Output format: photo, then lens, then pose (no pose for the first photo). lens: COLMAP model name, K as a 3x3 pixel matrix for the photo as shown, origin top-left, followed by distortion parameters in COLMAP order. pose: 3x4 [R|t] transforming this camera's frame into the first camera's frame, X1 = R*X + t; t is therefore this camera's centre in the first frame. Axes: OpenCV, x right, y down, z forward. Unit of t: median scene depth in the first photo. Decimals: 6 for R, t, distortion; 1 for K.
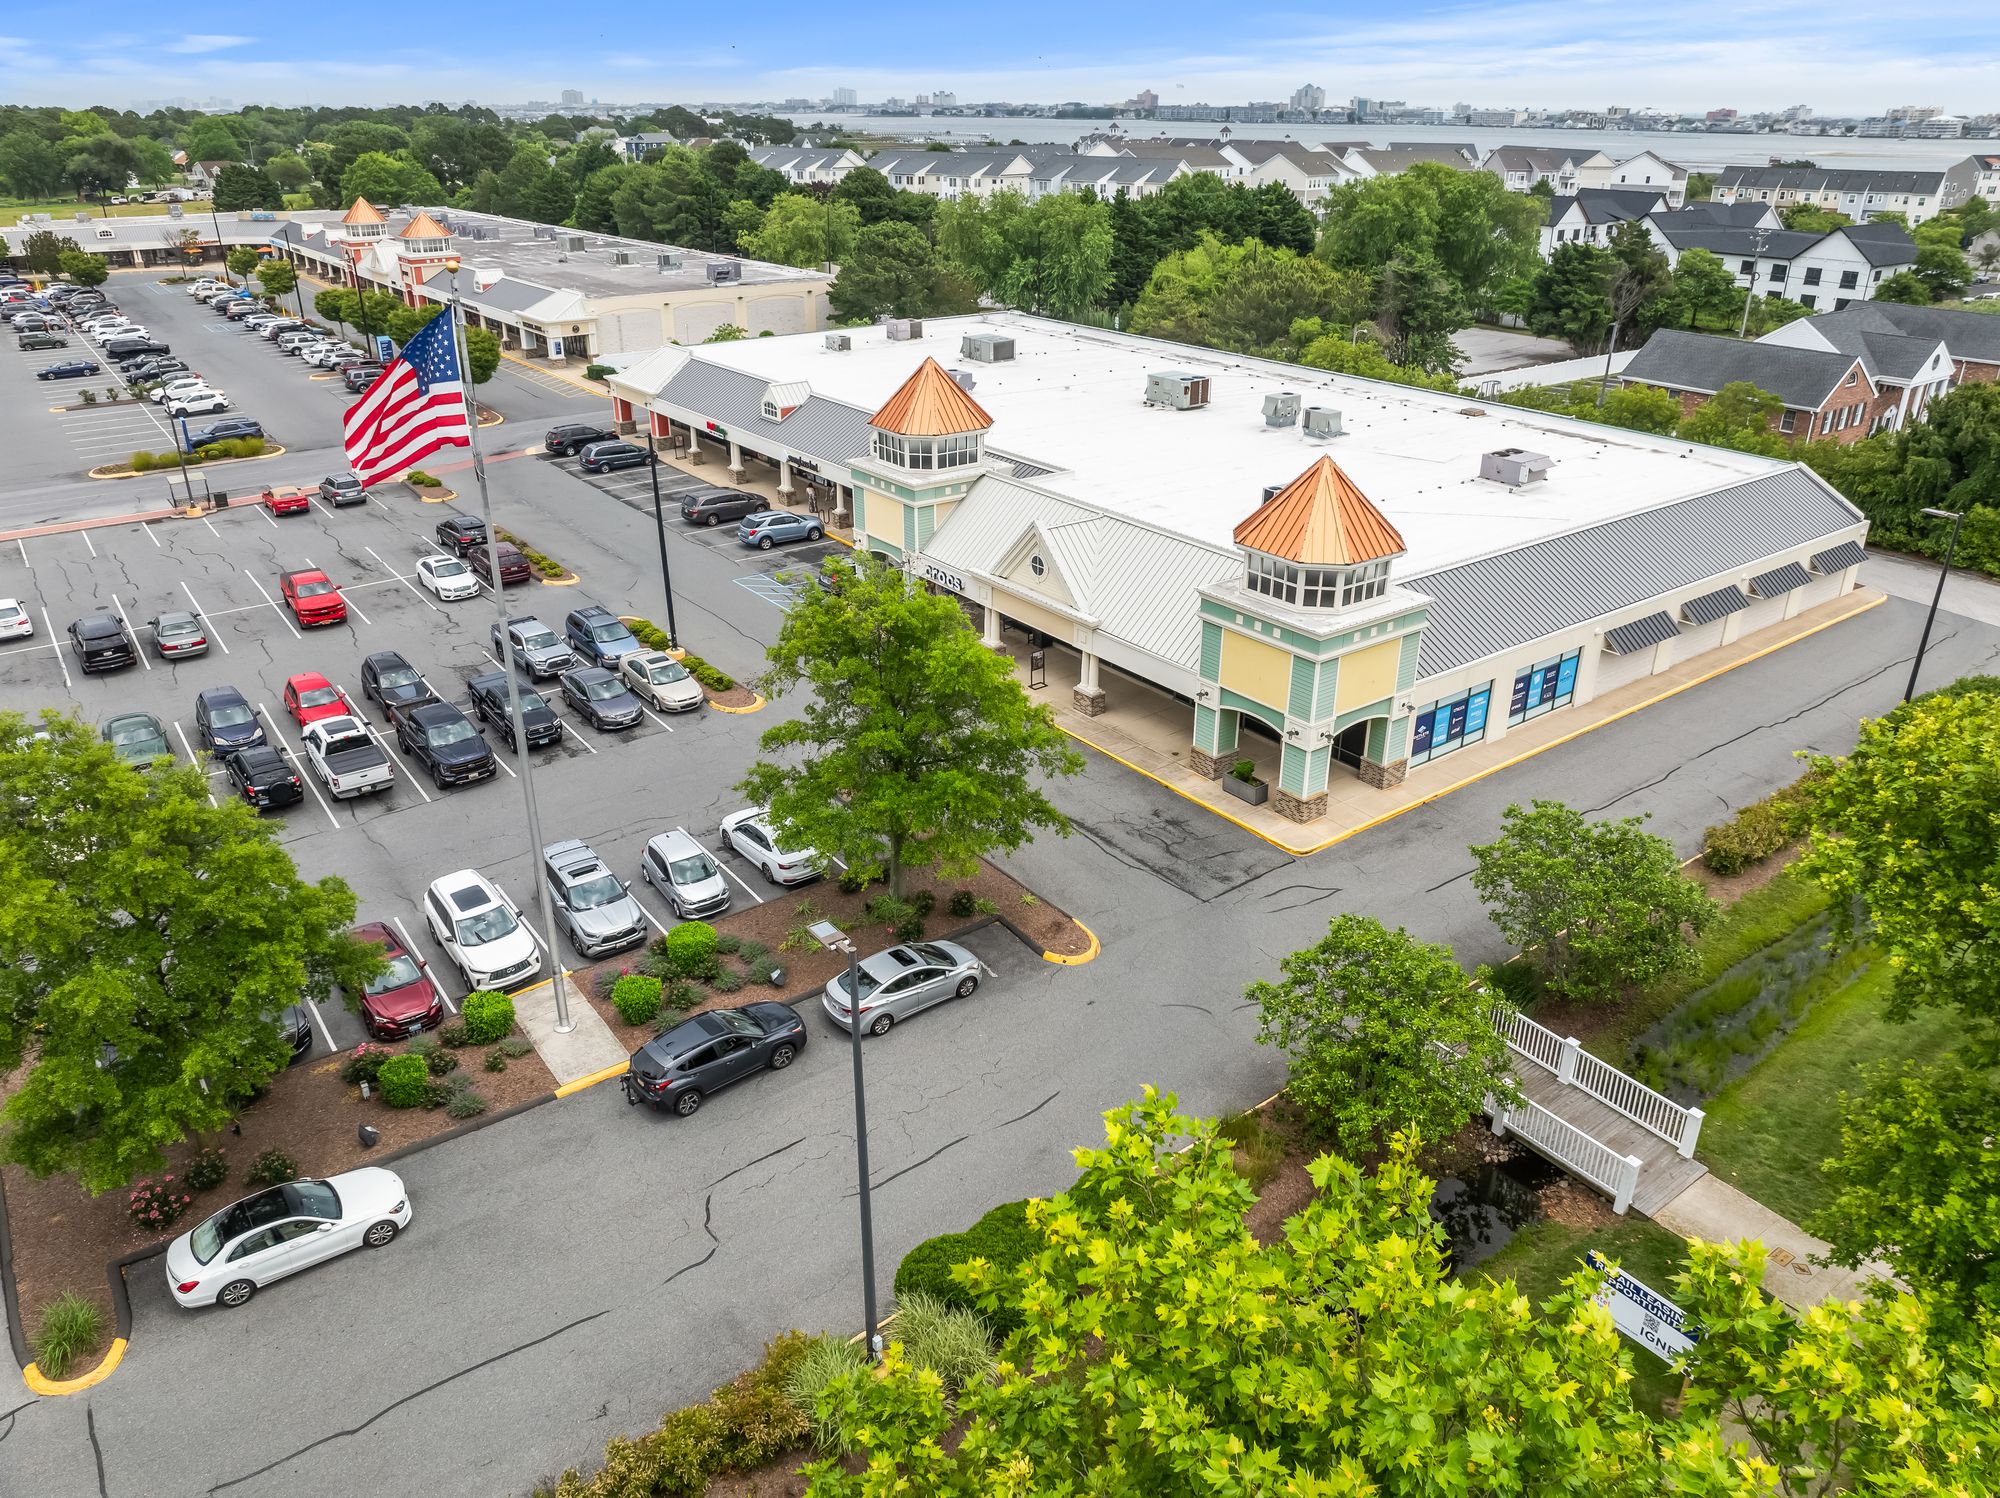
lens RADIAL K [[1393.8, 0, 1000.0], [0, 1393.8, 749.0], [0, 0, 1]] dist [-0.041214, 0.009664]
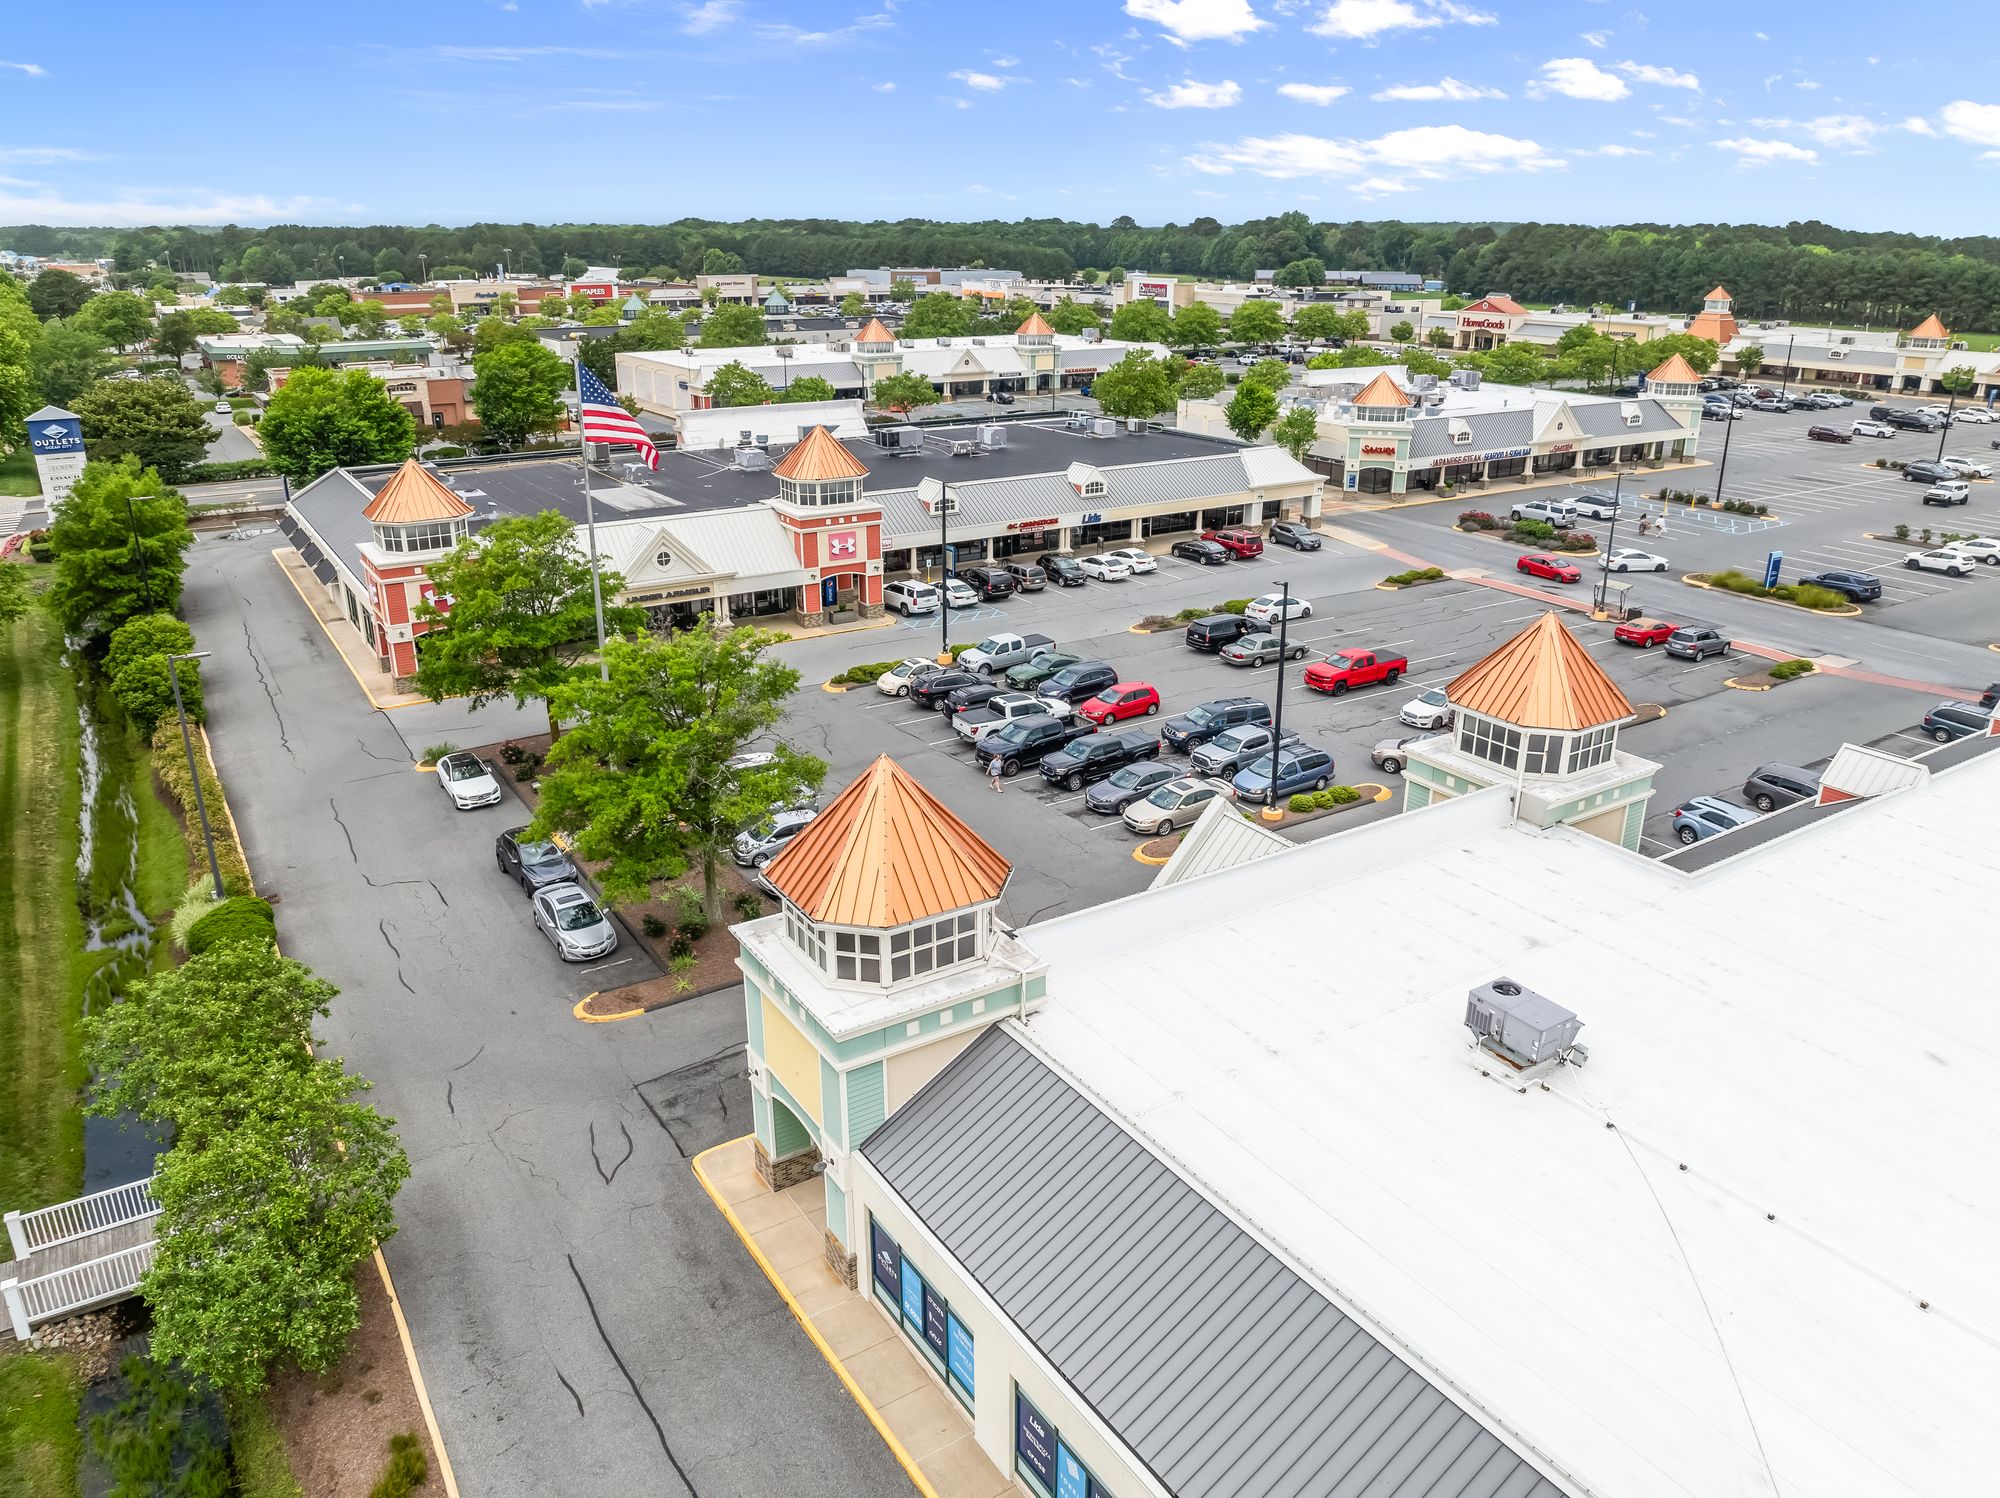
lens RADIAL K [[1393.8, 0, 1000.0], [0, 1393.8, 749.0], [0, 0, 1]] dist [-0.041214, 0.009664]
pose [[-0.070468, 0.346041, -0.935569, 0.507635], [-0.424809, 0.838189, 0.342020, -0.275244], [0.902536, 0.421539, 0.087936, 0.580739]]
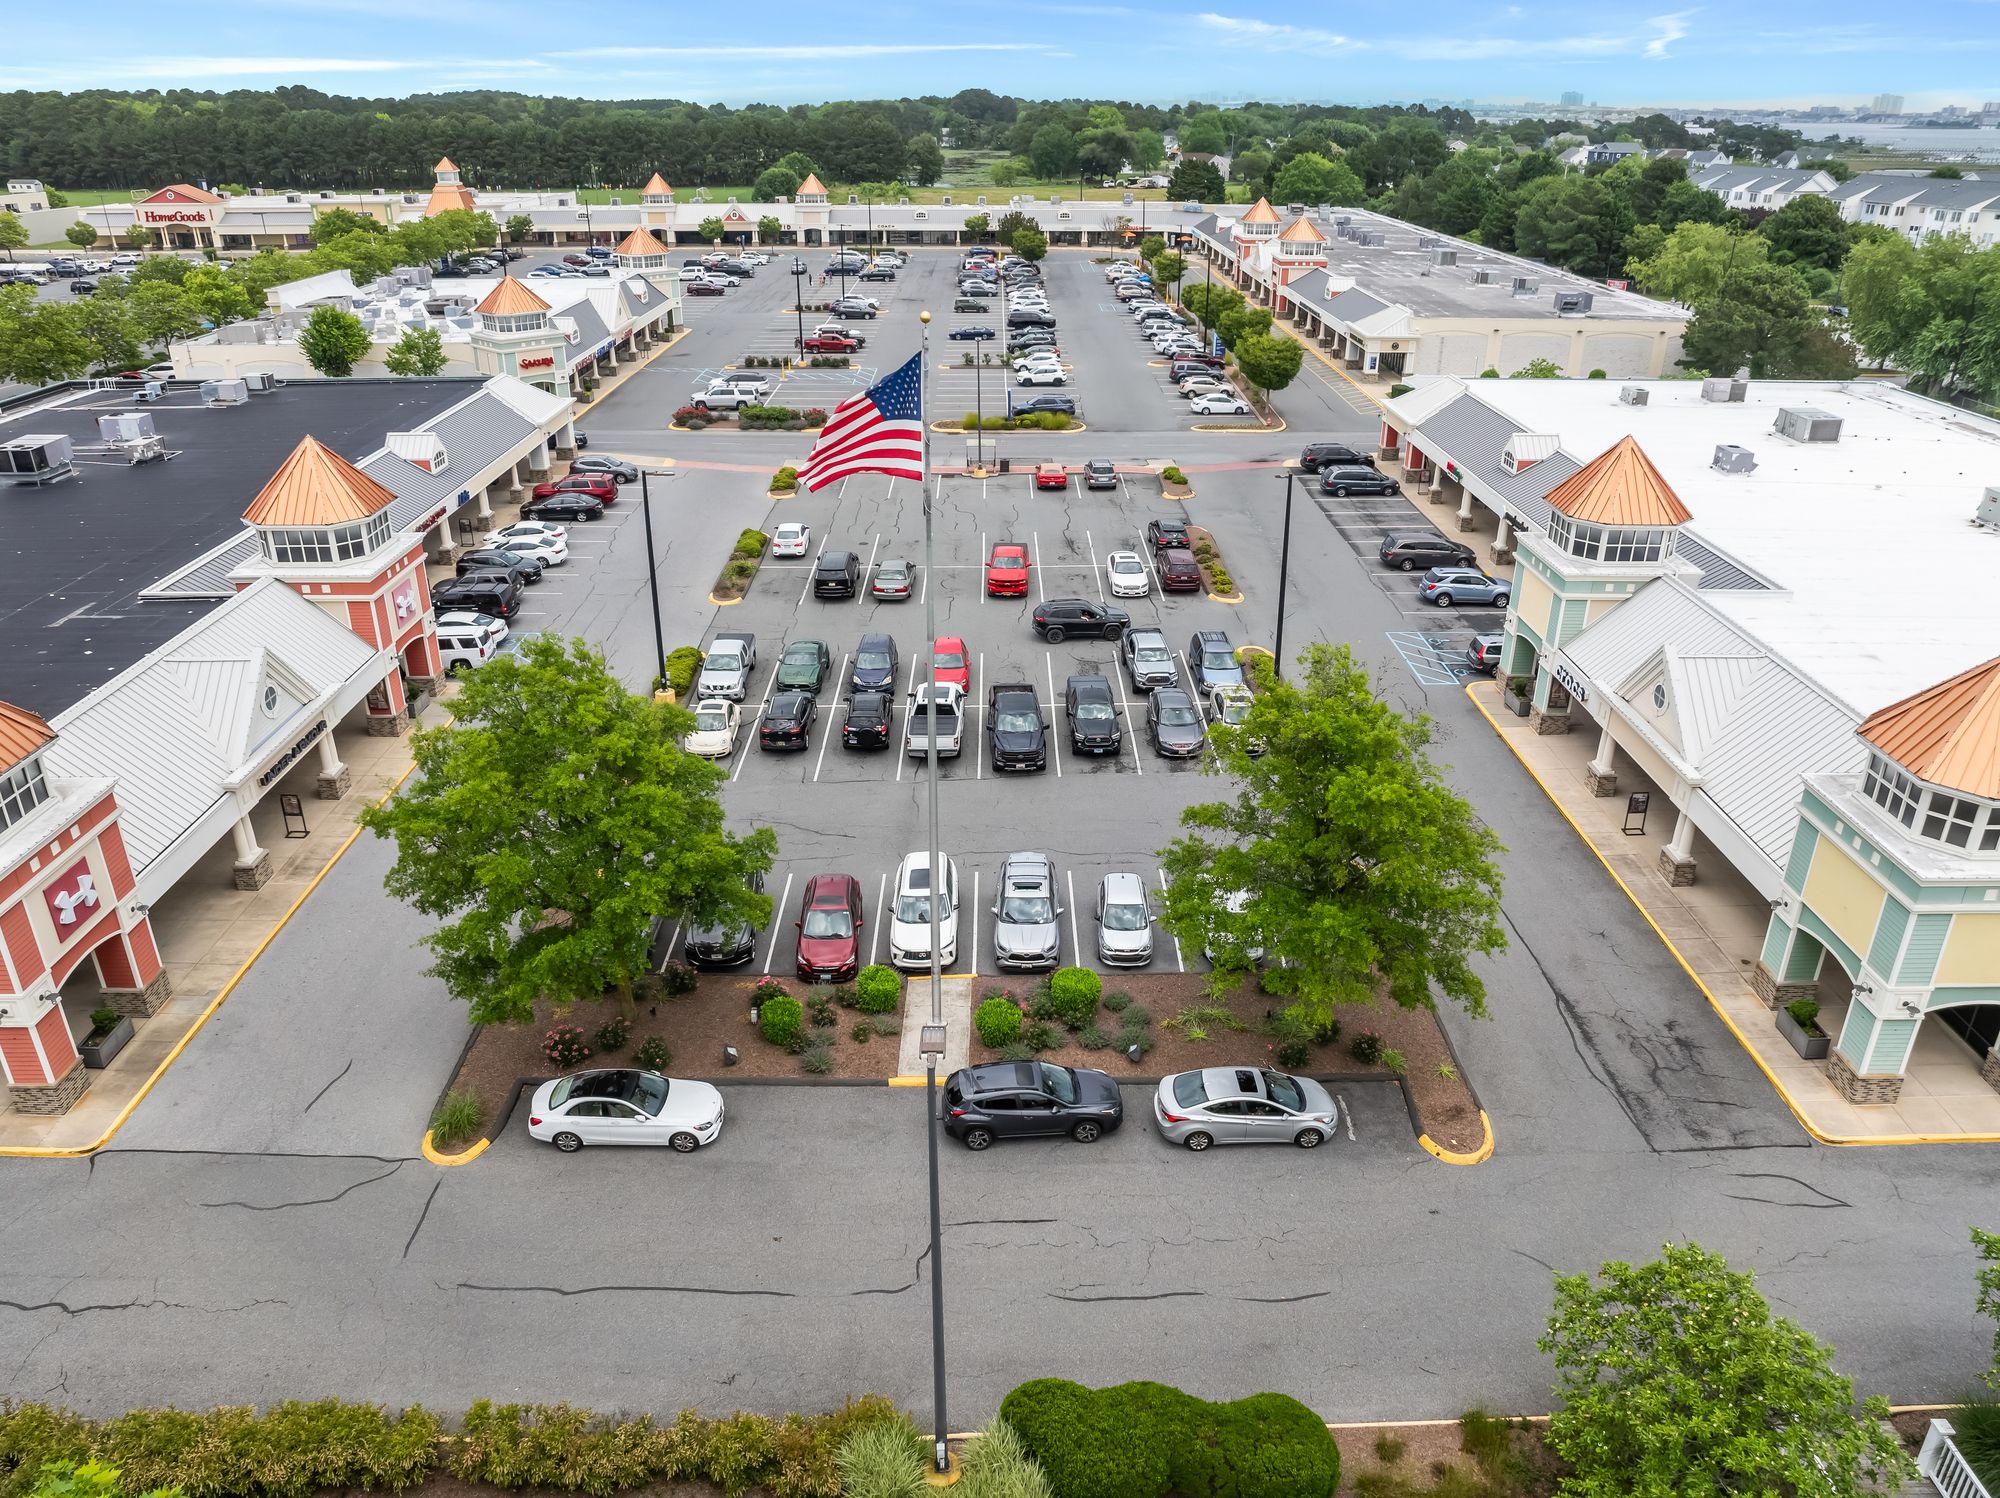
lens RADIAL K [[1393.8, 0, 1000.0], [0, 1393.8, 749.0], [0, 0, 1]] dist [-0.041214, 0.009664]
pose [[0.808531, 0.250192, -0.532617, 0.115410], [-0.250628, 0.965328, 0.072992, -0.044529], [0.532412, 0.074472, 0.843203, 0.055405]]
